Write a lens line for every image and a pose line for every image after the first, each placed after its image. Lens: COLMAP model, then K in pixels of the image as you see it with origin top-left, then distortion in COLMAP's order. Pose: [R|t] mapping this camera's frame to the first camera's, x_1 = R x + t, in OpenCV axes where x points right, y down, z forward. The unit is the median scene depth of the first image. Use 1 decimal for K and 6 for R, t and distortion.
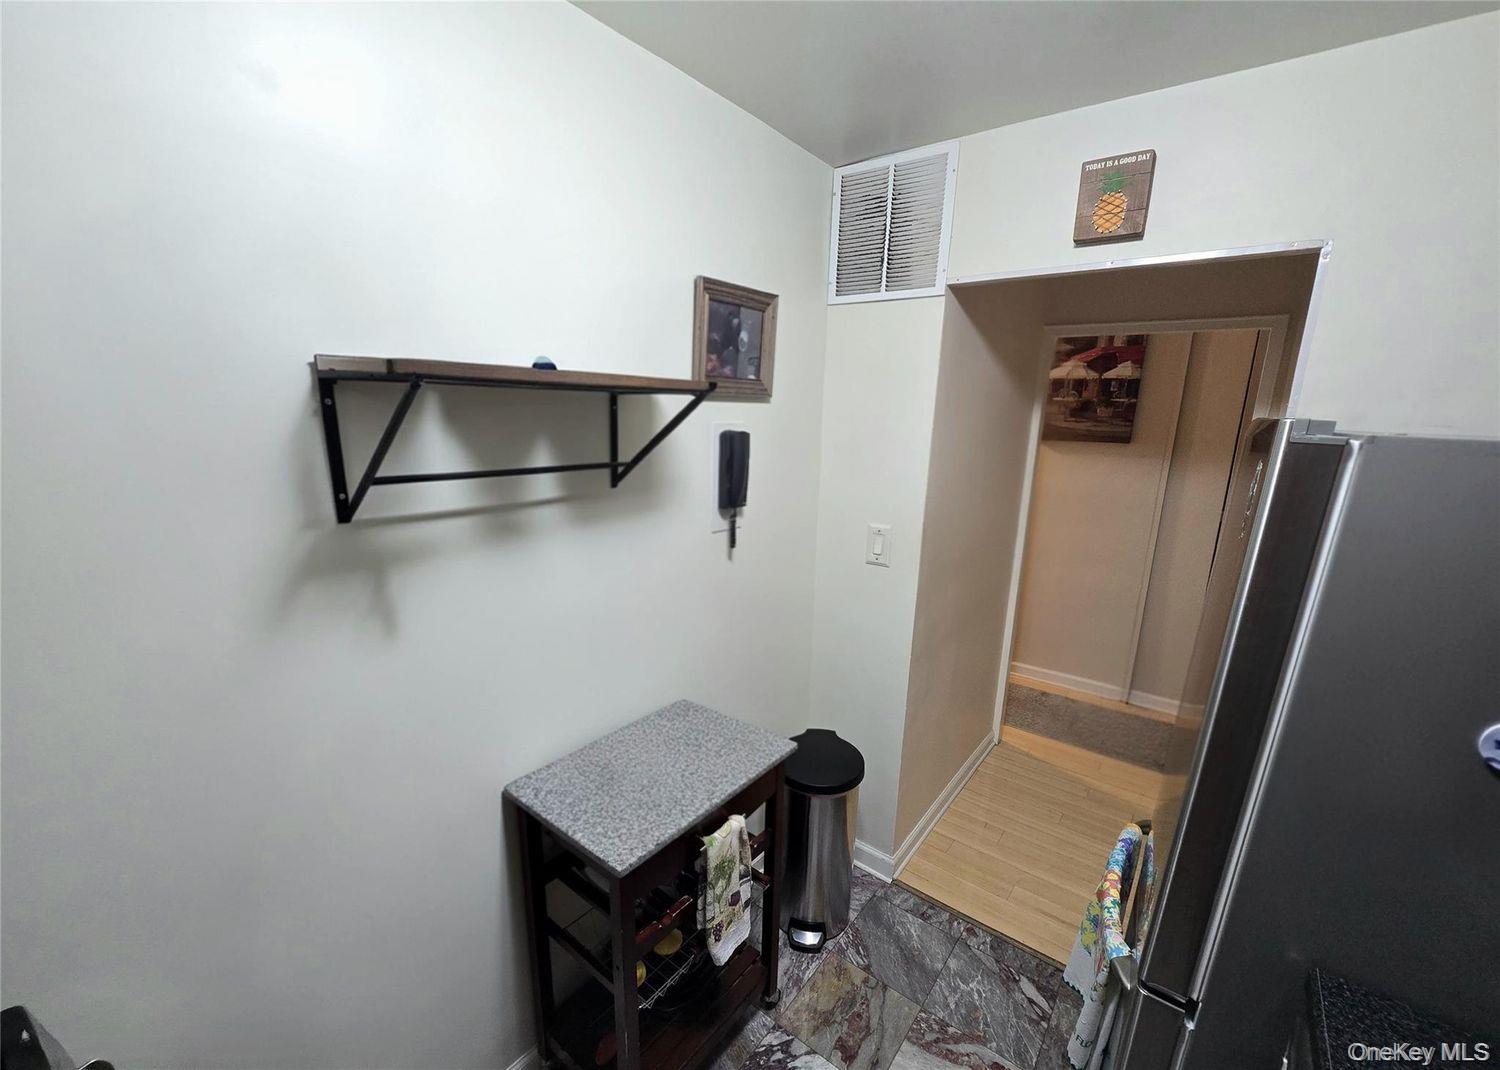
lens RADIAL K [[632.4, 0, 750.0], [0, 632.4, 535.0], [0, 0, 1]] dist [-0.000162, -0.000064]
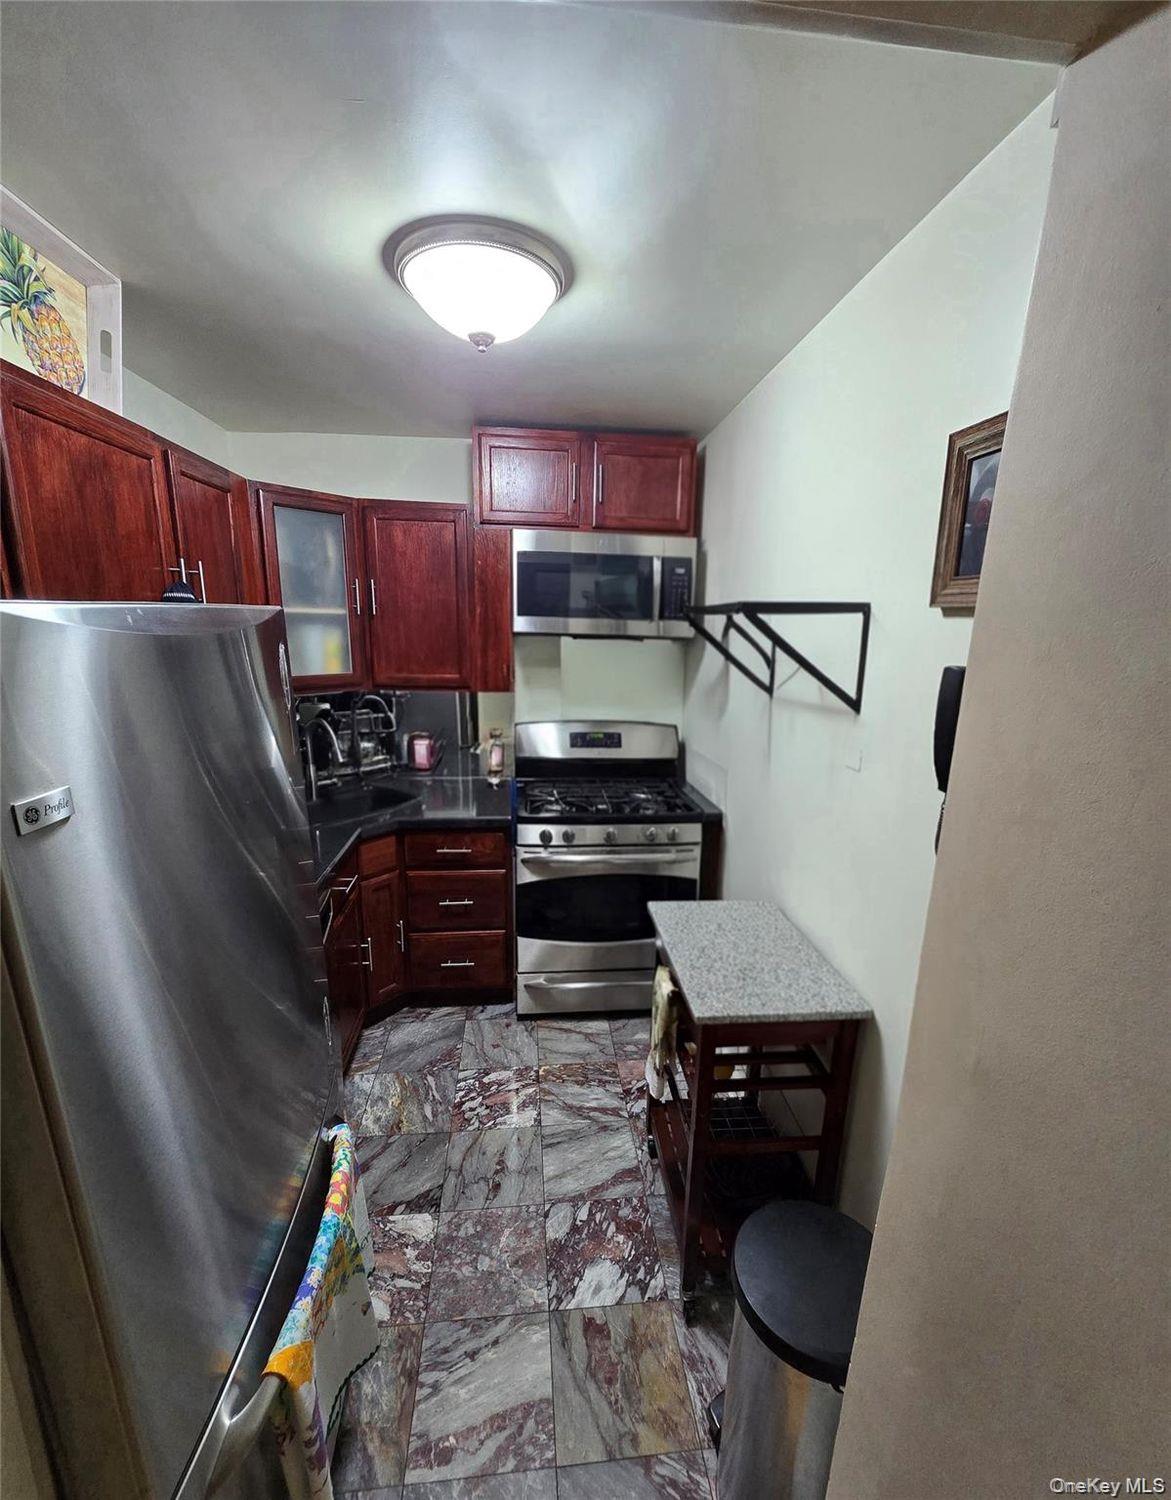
lens RADIAL K [[612.3, 0, 585.5], [0, 612.3, 750.0], [0, 0, 1]] dist [-0.000313, -0.000054]
pose [[-0.714922, 0.105110, -0.691258, 0.656429], [-0.188272, 0.923183, 0.335093, -0.229668], [0.673379, 0.369711, -0.640215, 1.203278]]
